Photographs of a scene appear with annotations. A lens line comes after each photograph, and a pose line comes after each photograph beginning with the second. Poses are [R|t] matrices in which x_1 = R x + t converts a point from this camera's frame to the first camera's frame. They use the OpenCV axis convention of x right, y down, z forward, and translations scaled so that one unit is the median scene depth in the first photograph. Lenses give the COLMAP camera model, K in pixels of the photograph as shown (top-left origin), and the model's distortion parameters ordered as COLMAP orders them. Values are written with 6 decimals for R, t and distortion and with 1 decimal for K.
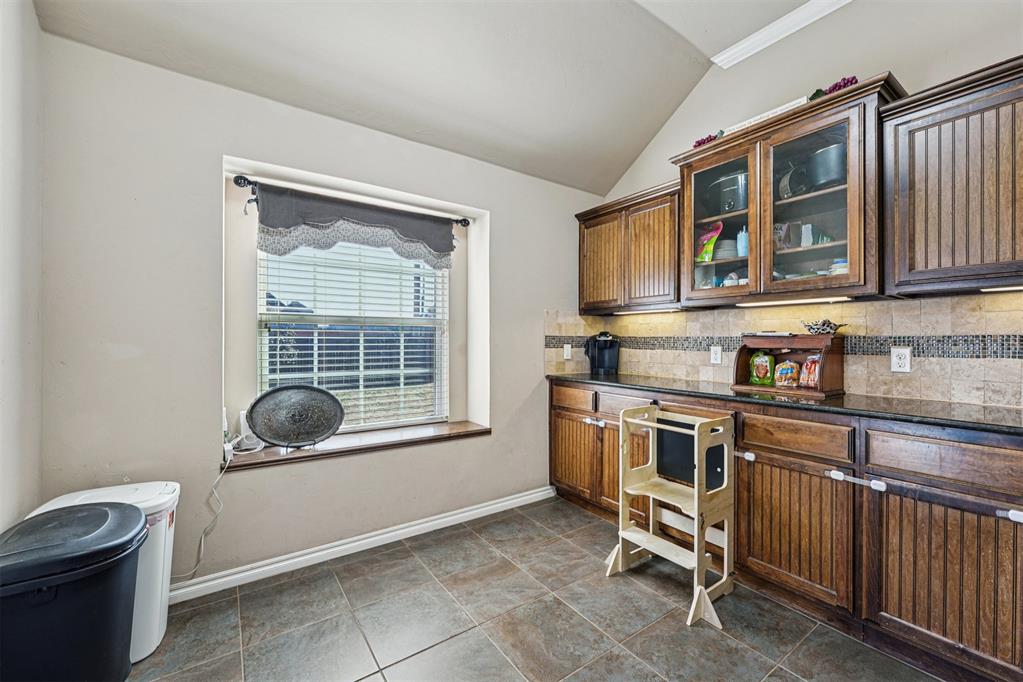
lens RADIAL K [[408.4, 0, 513.9], [0, 408.4, 341.1], [0, 0, 1]] dist [-0.000069, -0.000560]
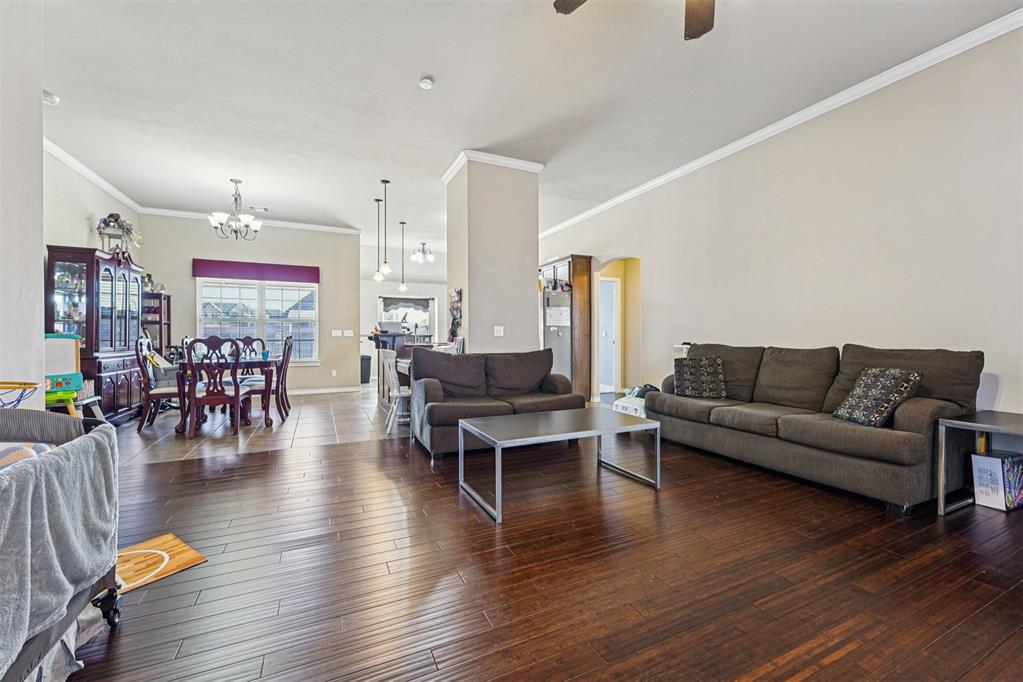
lens RADIAL K [[408.4, 0, 505.5], [0, 408.4, 339.6], [0, 0, 1]] dist [-0.000069, -0.000560]
pose [[0.982296, -0.005042, -0.187269, 1.313574], [0.005418, 0.999984, 0.001497, 0.076722], [0.187258, -0.002485, 0.982308, -2.701875]]
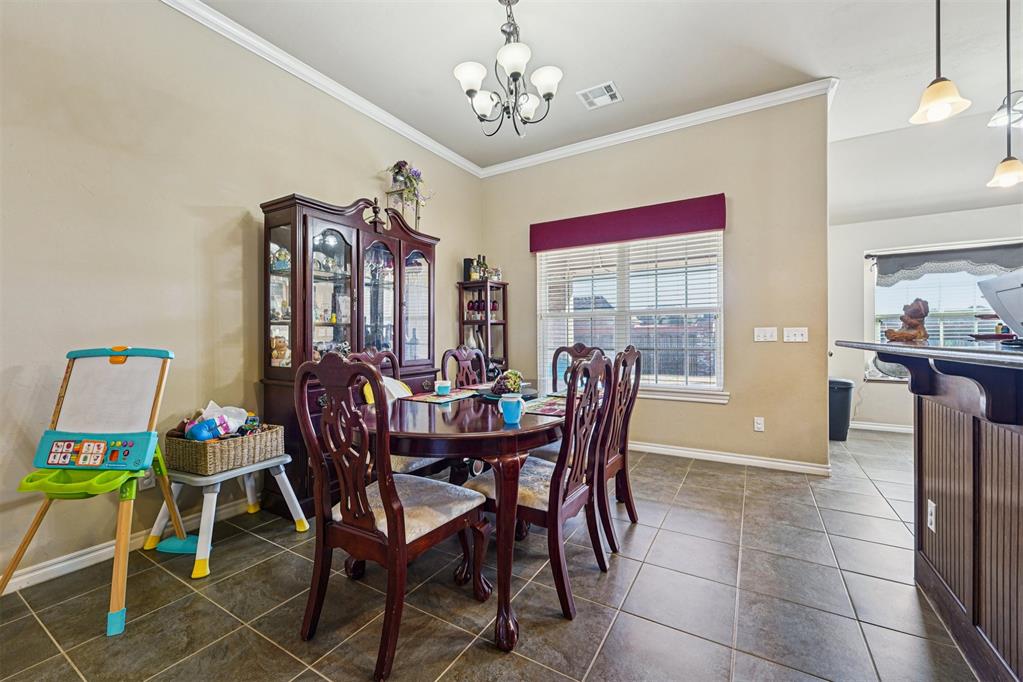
lens RADIAL K [[408.4, 0, 510.5], [0, 408.4, 338.3], [0, 0, 1]] dist [-0.000069, -0.000560]
pose [[0.401570, -0.006940, -0.915802, 0.480831], [0.005790, 0.999971, -0.005039, 0.045366], [0.915810, -0.003279, 0.401599, -1.383536]]
